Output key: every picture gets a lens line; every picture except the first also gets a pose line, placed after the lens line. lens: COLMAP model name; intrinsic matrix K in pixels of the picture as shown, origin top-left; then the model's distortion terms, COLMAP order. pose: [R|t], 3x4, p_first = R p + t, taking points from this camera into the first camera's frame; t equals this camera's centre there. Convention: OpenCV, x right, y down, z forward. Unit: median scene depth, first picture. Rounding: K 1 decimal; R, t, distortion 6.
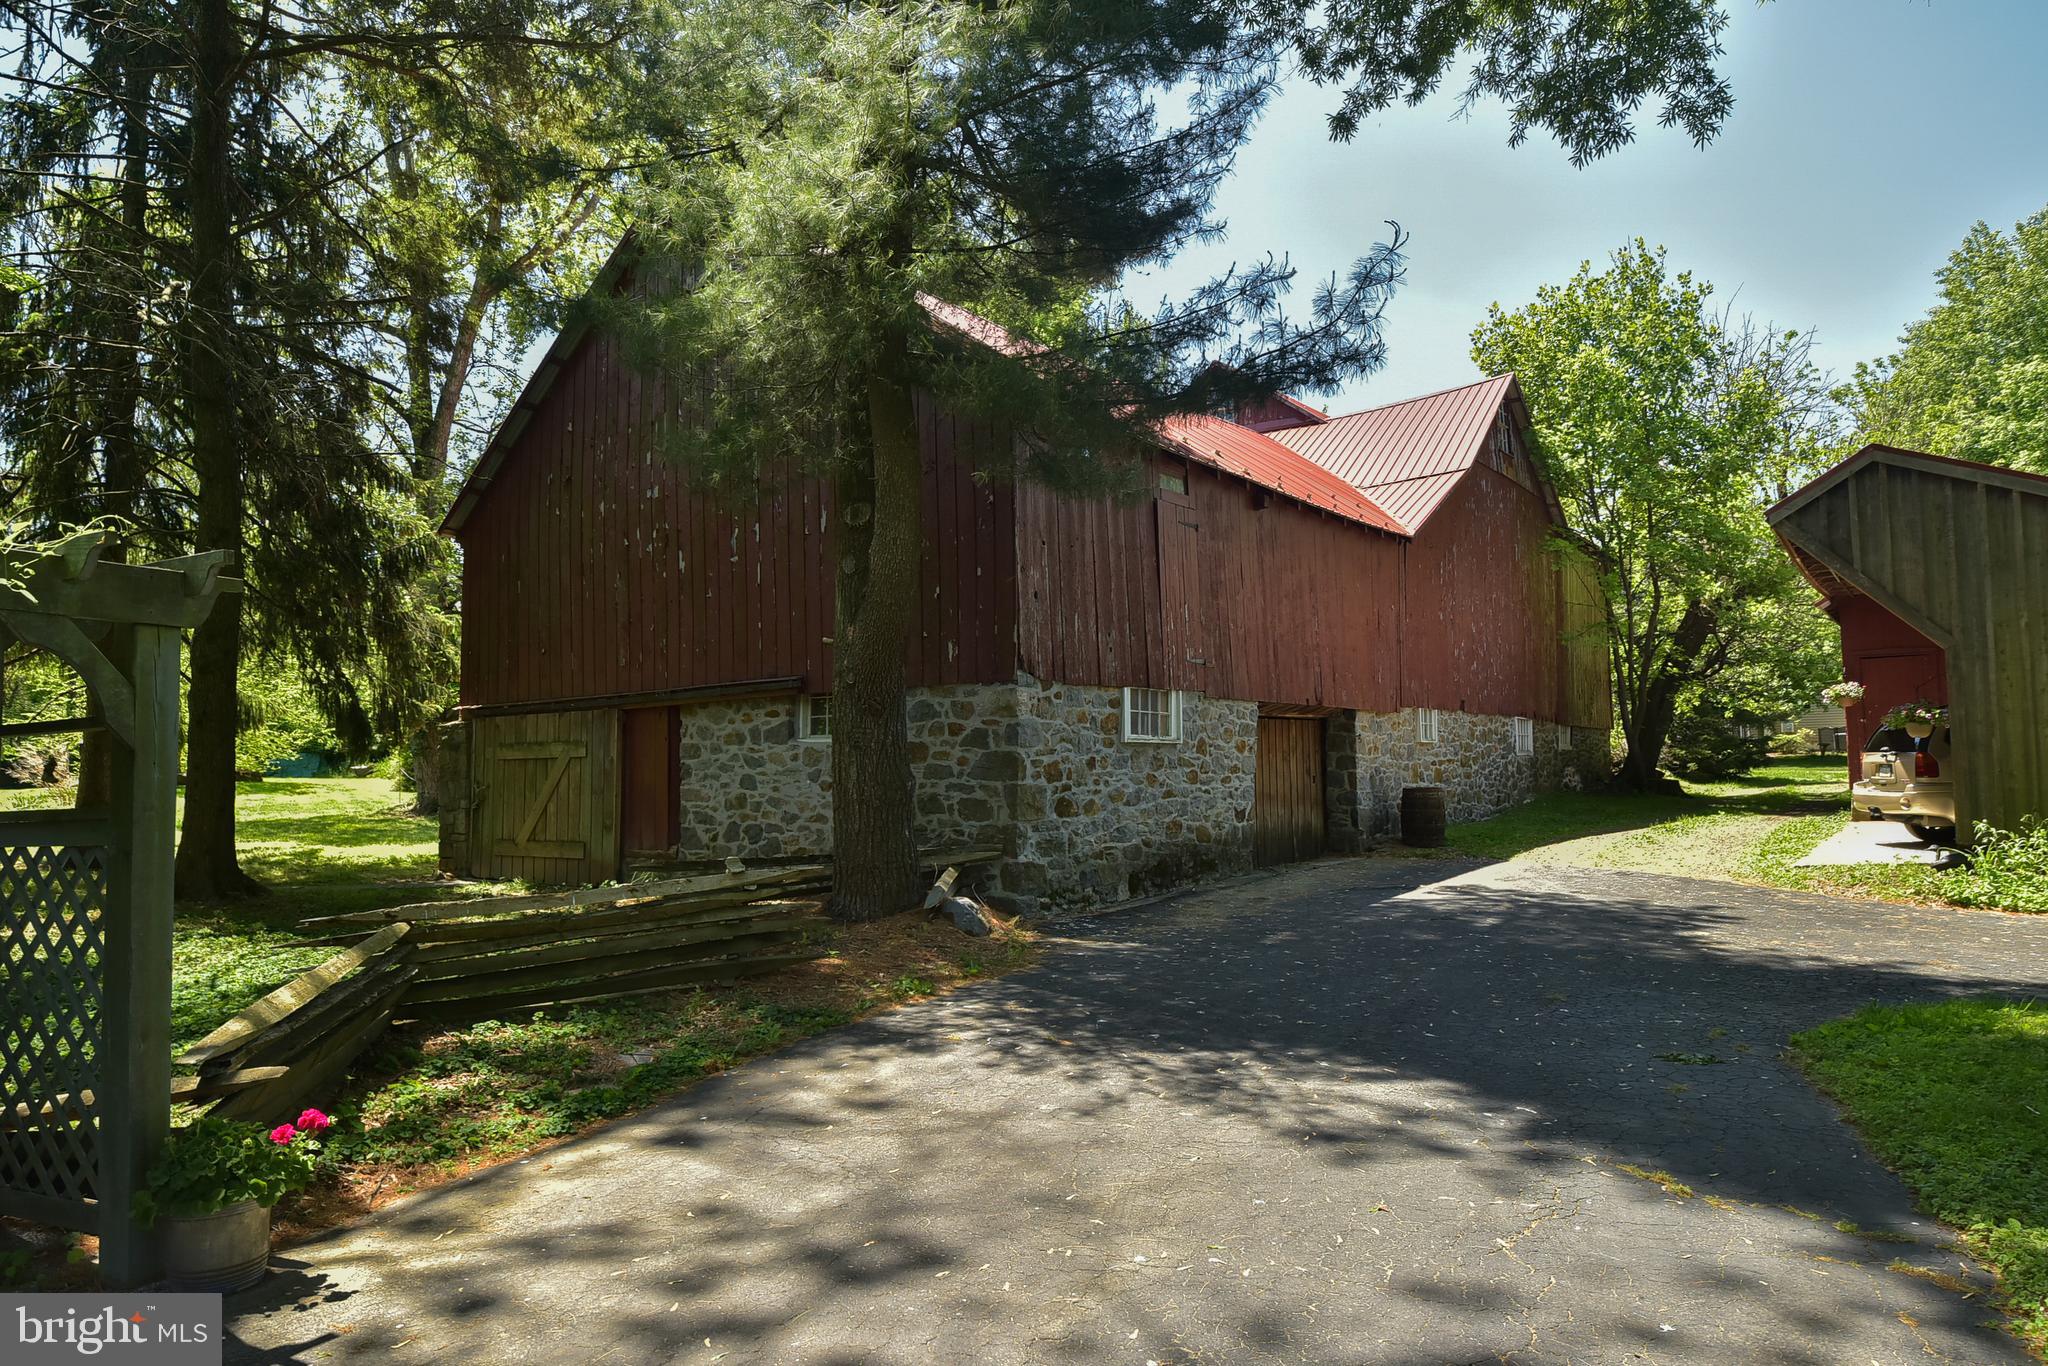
lens RADIAL K [[1284.8, 0, 1024.1], [0, 1284.8, 693.8], [0, 0, 1]] dist [-0.016583, -0.001004]
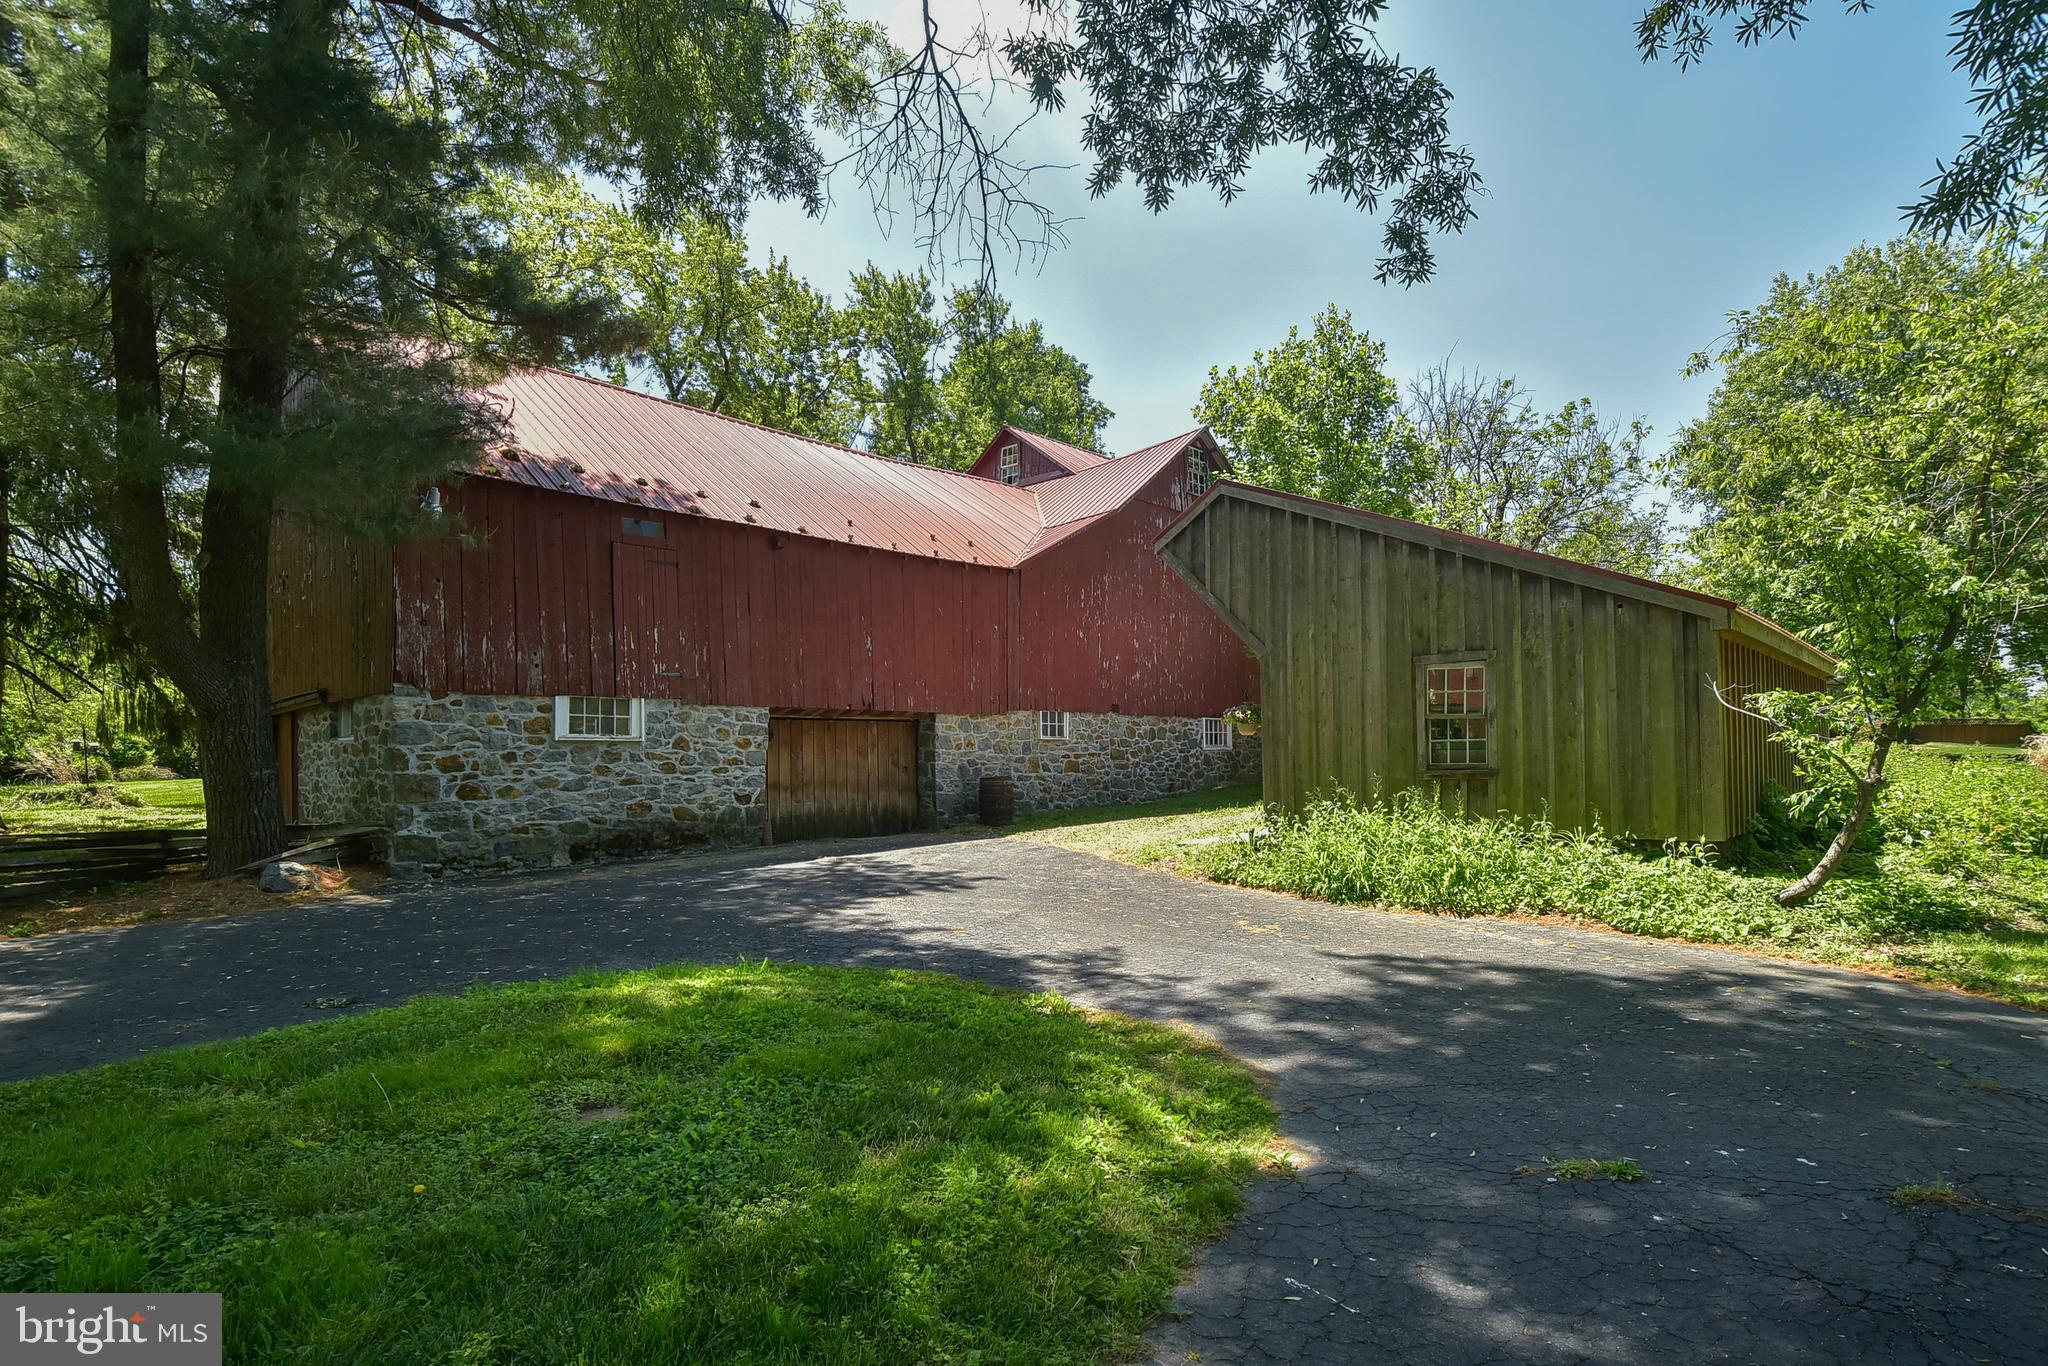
lens RADIAL K [[1020.9, 0, 1053.7], [0, 1020.9, 750.8], [0, 0, 1]] dist [-0.008212, -0.001144]
pose [[0.994471, -0.000308, -0.105011, 0.608865], [0.005546, 0.998754, 0.049593, 0.001528], [0.104865, -0.049901, 0.993234, 0.063402]]
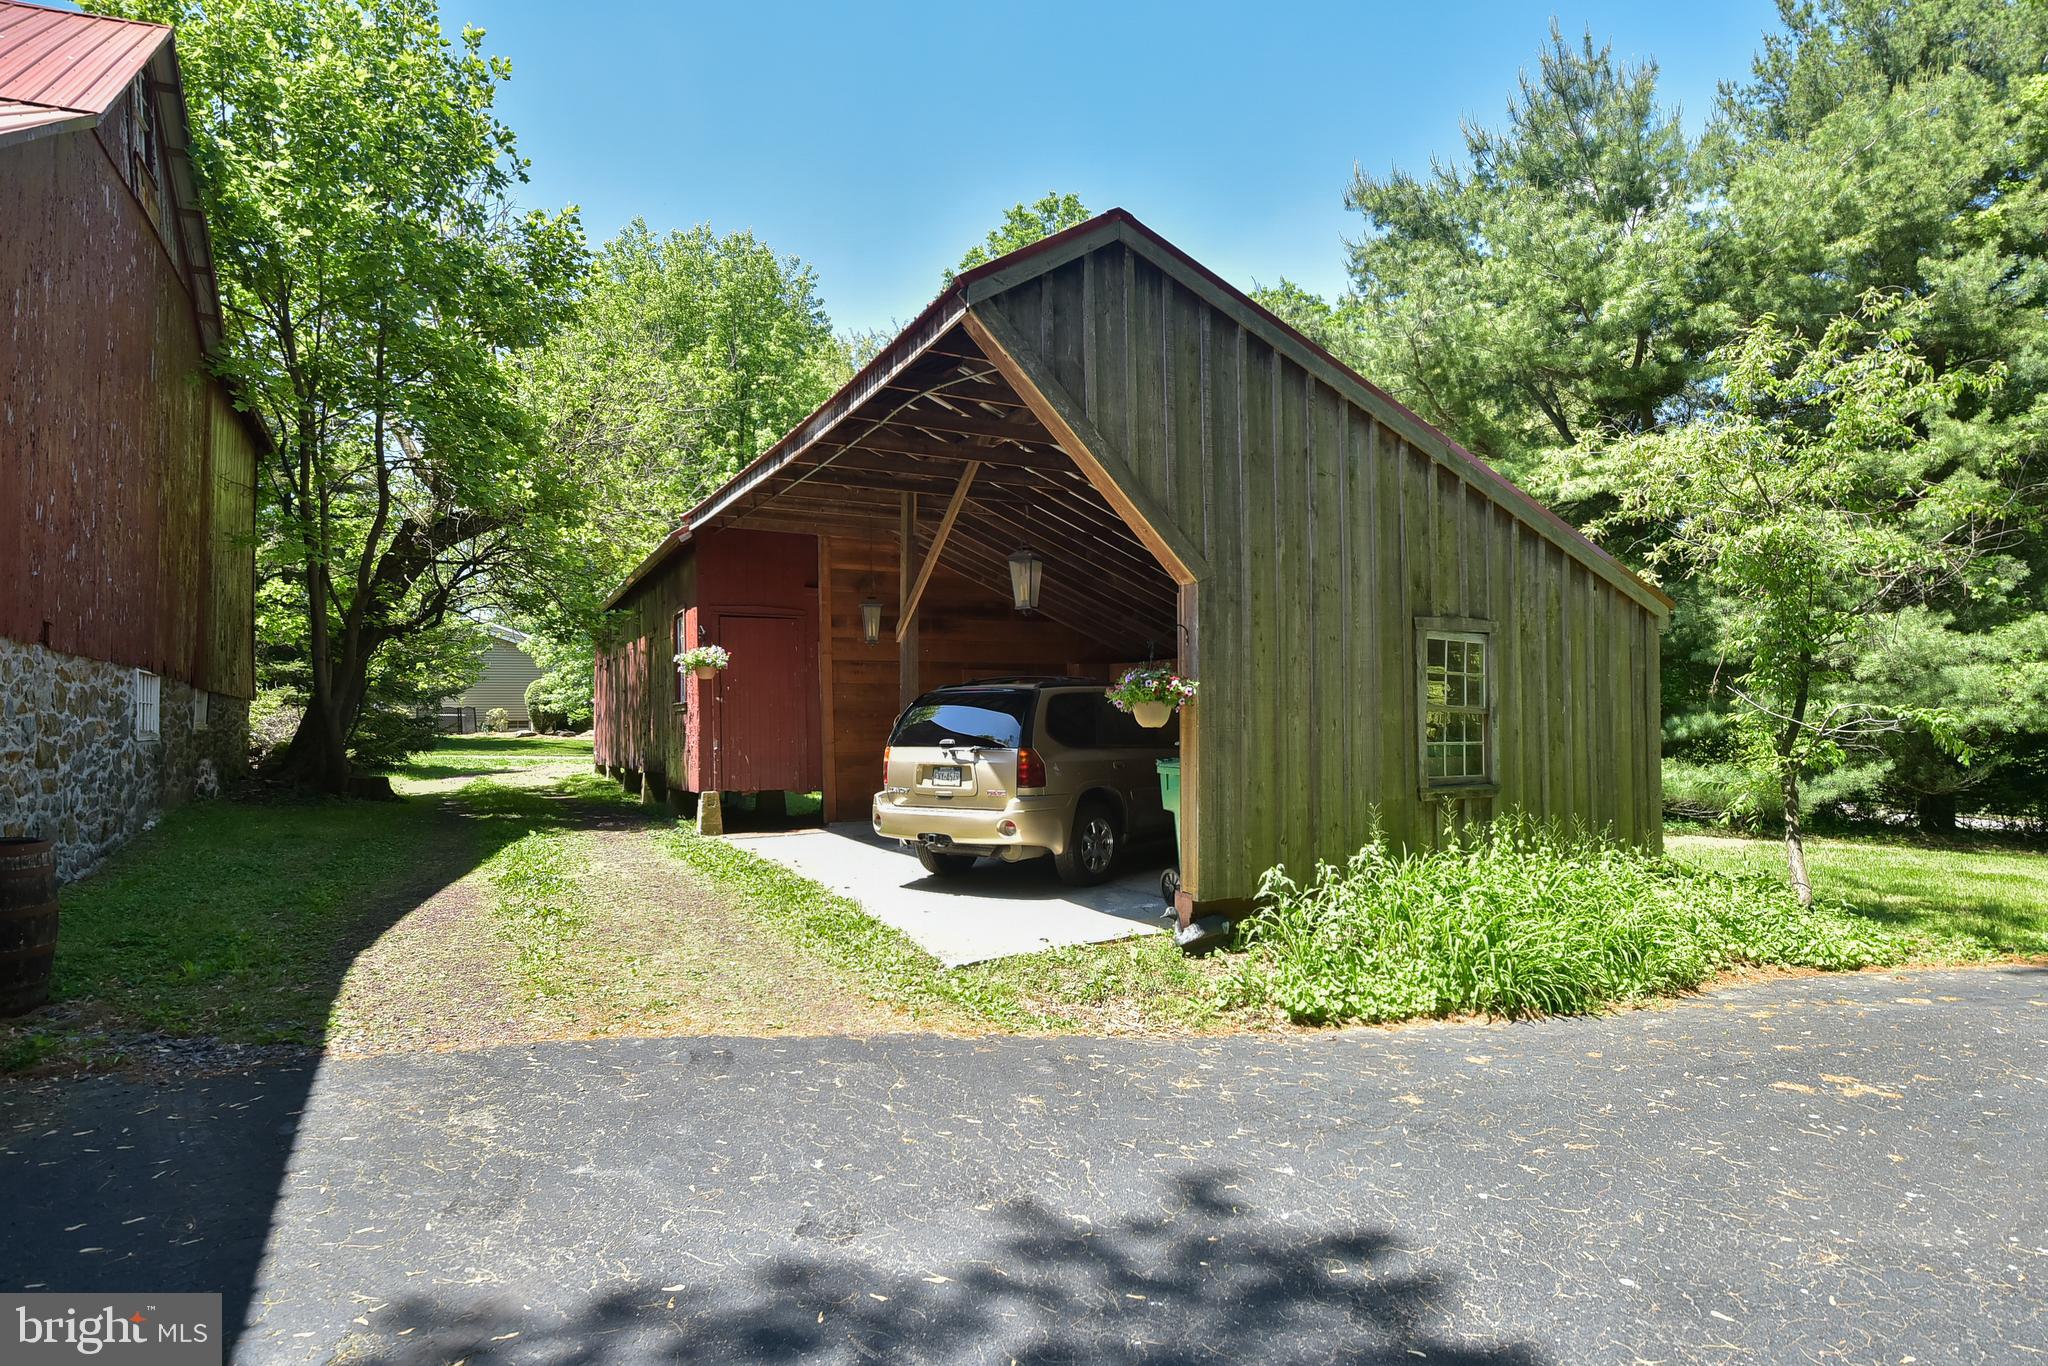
lens RADIAL K [[1140.5, 0, 1080.7], [0, 1140.5, 720.6], [0, 0, 1]] dist [0.004361, -0.012295]
pose [[0.408025, 0.020586, 0.912739, 0.198308], [-0.053902, 0.998545, 0.001575, 0.031113], [-0.911378, -0.049841, 0.408541, 0.790914]]
